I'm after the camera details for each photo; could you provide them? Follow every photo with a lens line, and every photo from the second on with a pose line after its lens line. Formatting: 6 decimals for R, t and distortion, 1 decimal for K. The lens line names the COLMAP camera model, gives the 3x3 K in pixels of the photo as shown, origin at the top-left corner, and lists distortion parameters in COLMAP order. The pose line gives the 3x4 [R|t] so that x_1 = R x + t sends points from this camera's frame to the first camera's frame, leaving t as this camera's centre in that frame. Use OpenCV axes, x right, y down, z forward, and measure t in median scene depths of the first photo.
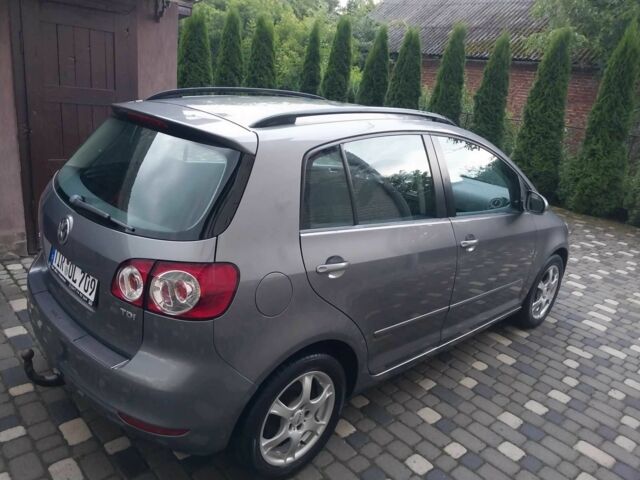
lens RADIAL K [[511.2, 0, 319.4], [0, 511.2, 238.4], [0, 0, 1]] dist [0.023134, -0.039088]
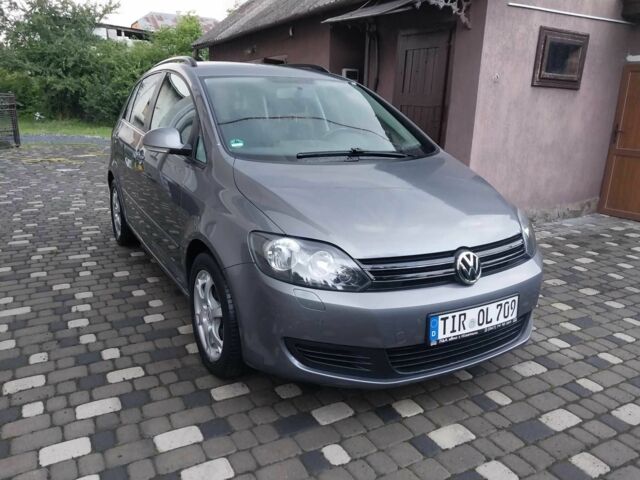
lens RADIAL K [[511.2, 0, 323.5], [0, 511.2, 242.2], [0, 0, 1]] dist [0.023134, -0.039088]
pose [[-0.236576, 0.133211, -0.962438, 1.615910], [-0.355311, 0.910086, 0.213303, -0.264382], [0.904315, 0.392427, -0.167973, 1.927895]]
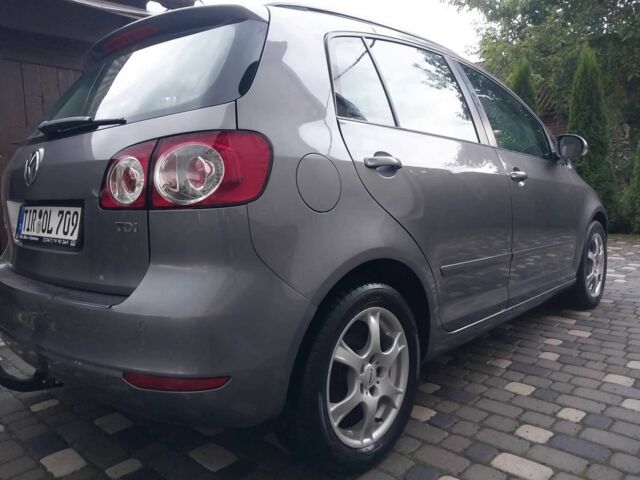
lens RADIAL K [[511.2, 0, 320.2], [0, 511.2, 239.6], [0, 0, 1]] dist [0.023134, -0.039088]
pose [[0.987715, -0.147814, 0.050698, -0.106032], [0.154990, 0.968041, -0.197165, 0.261784], [-0.019934, 0.202601, 0.979059, 0.216840]]
